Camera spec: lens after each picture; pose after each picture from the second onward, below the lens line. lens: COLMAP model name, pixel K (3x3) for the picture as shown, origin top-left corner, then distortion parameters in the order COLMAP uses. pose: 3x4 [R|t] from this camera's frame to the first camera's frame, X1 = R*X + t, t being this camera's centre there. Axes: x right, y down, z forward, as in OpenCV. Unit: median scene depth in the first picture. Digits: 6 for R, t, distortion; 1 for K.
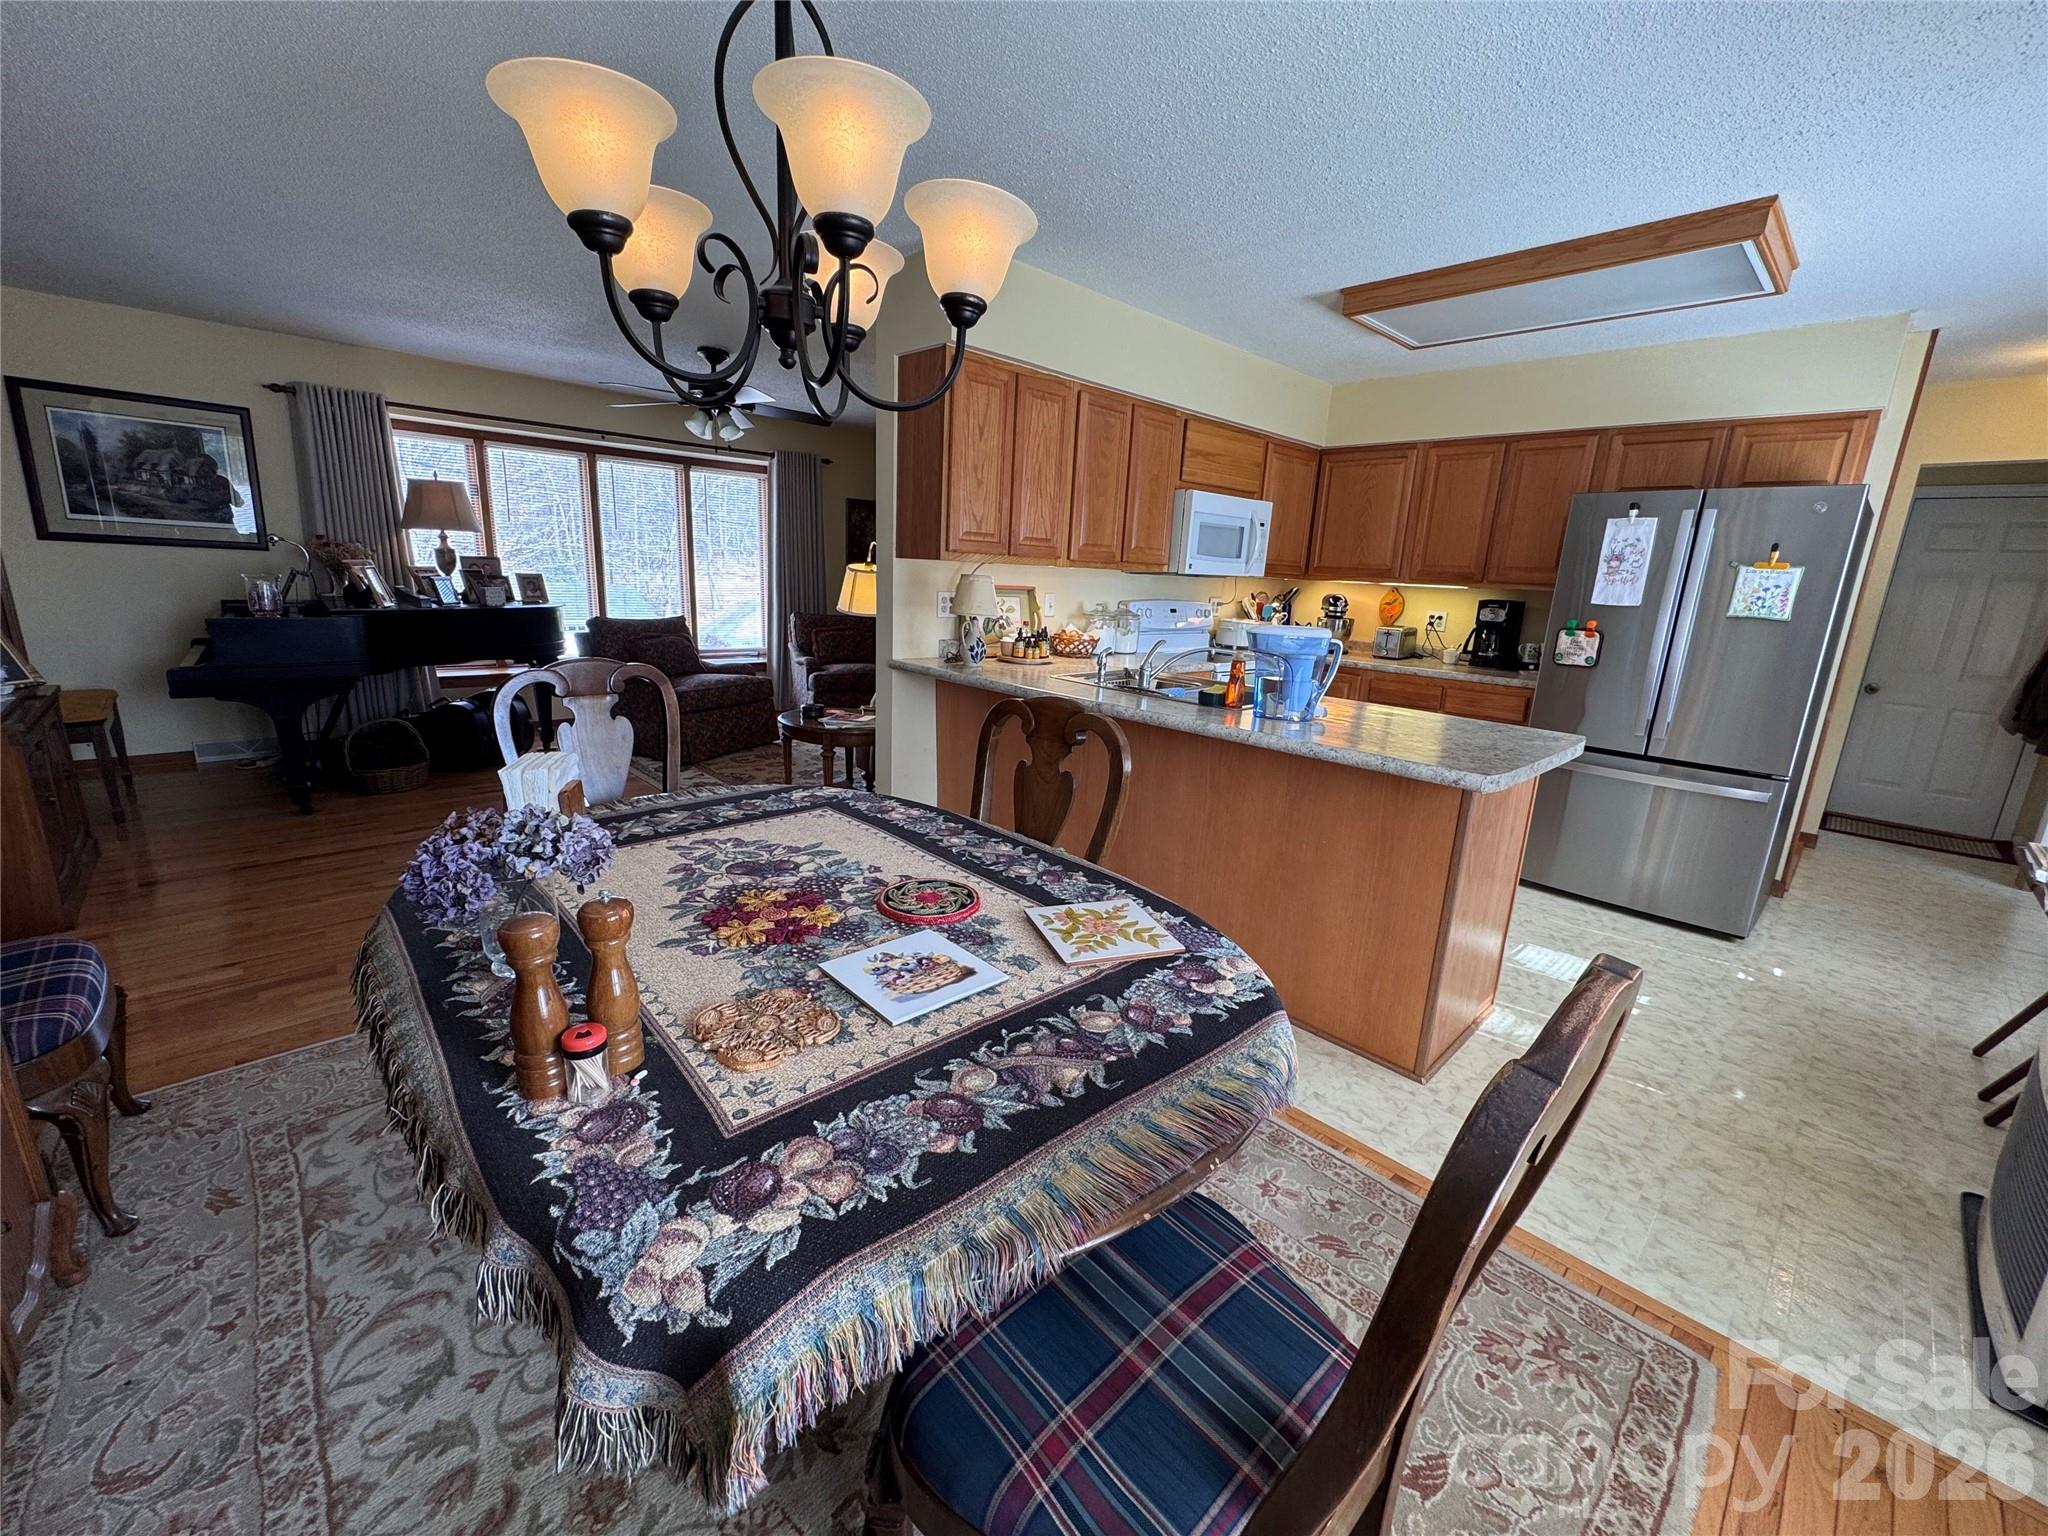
lens RADIAL K [[815.0, 0, 1023.4], [0, 815.0, 763.7], [0, 0, 1]] dist [-0.000553, 0.000123]
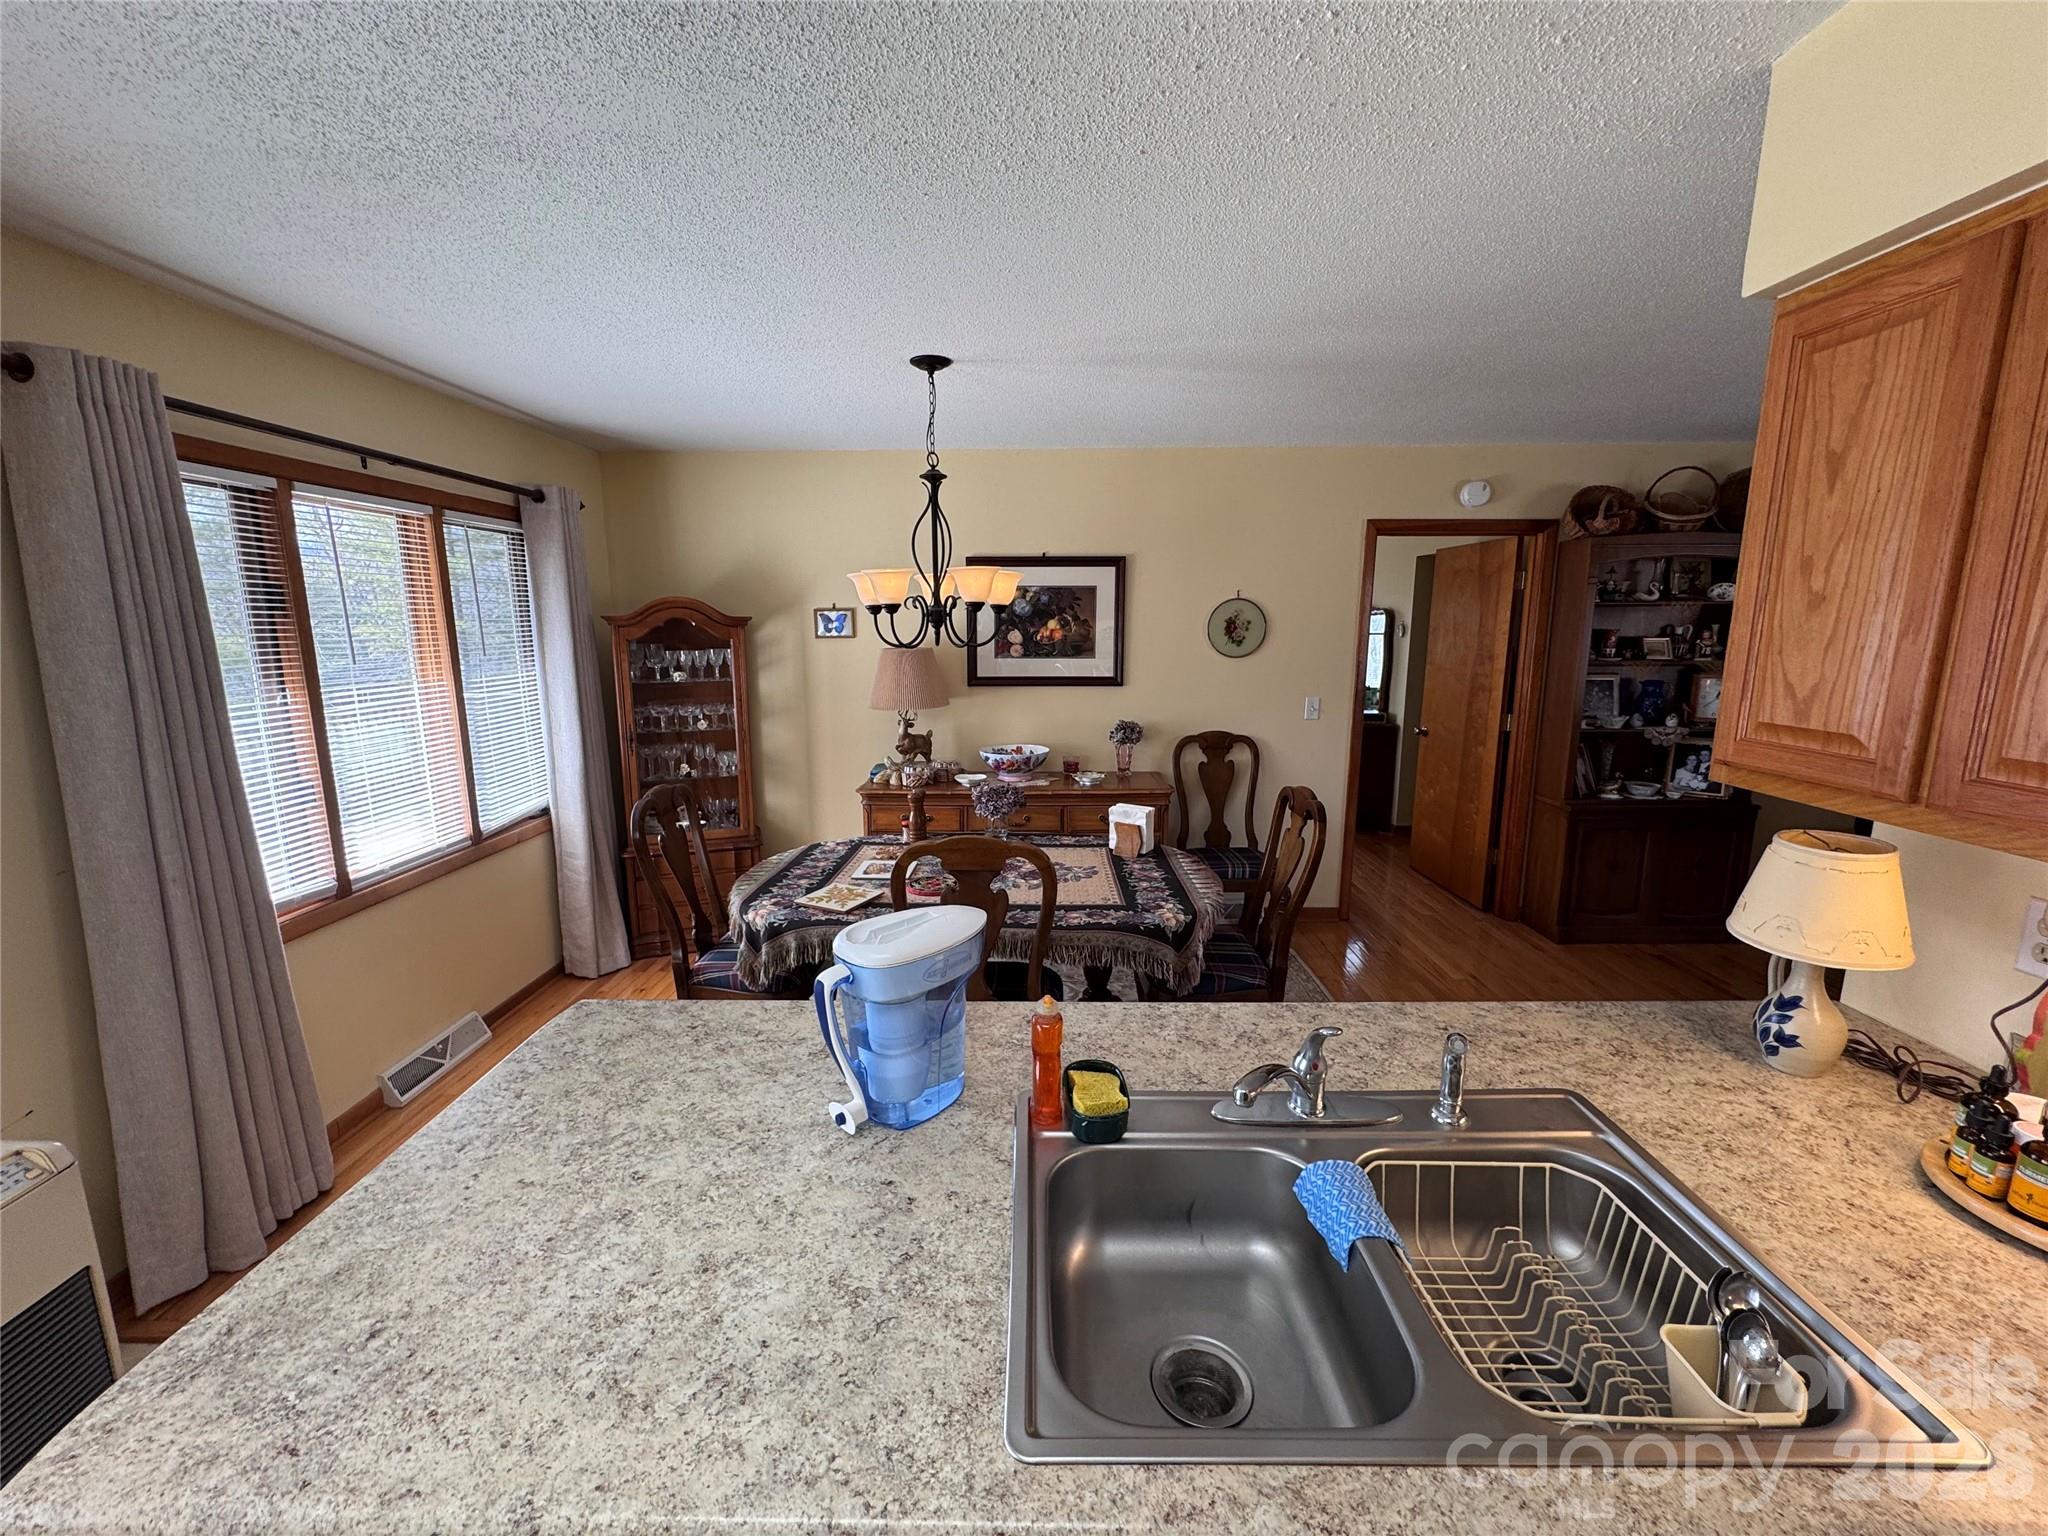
lens RADIAL K [[815.0, 0, 1022.8], [0, 815.0, 762.6], [0, 0, 1]] dist [-0.000553, 0.000123]
pose [[-0.701540, 0.083237, -0.707752, 0.443402], [-0.191709, 0.934499, 0.299931, -0.296995], [0.686359, 0.346096, -0.639631, 0.948292]]
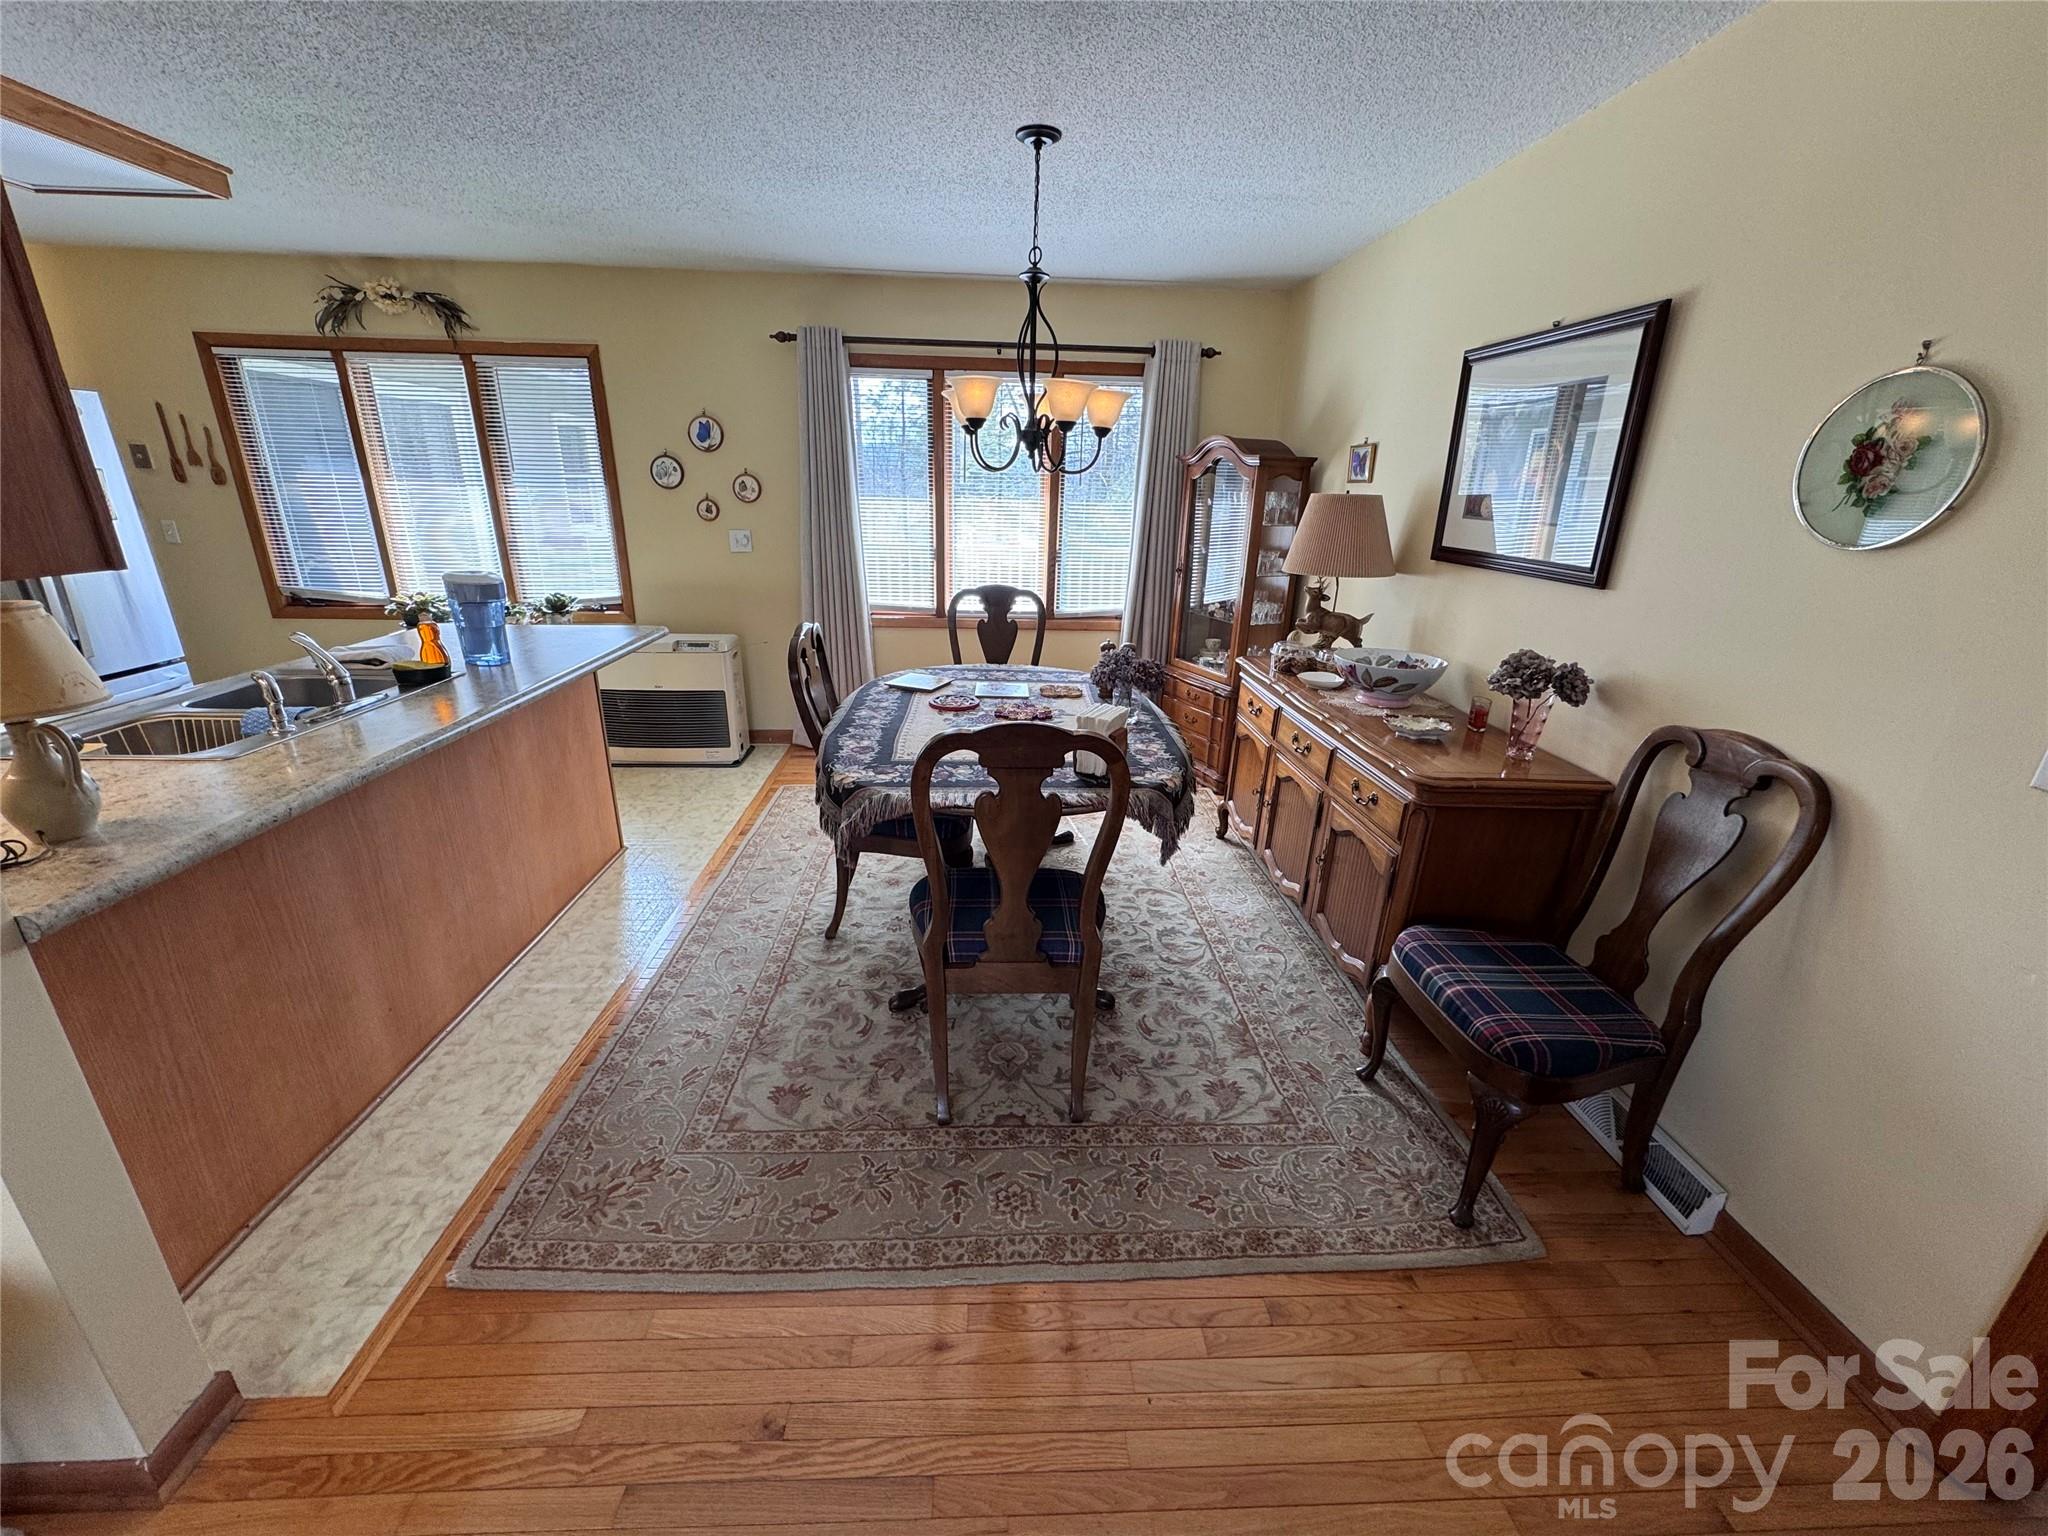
lens RADIAL K [[815.0, 0, 1022.5], [0, 815.0, 761.4], [0, 0, 1]] dist [-0.000553, 0.000123]
pose [[-0.757797, -0.268751, 0.594572, -0.624914], [0.095556, 0.855701, 0.508572, -0.302671], [-0.645455, 0.442209, -0.622767, 0.932191]]
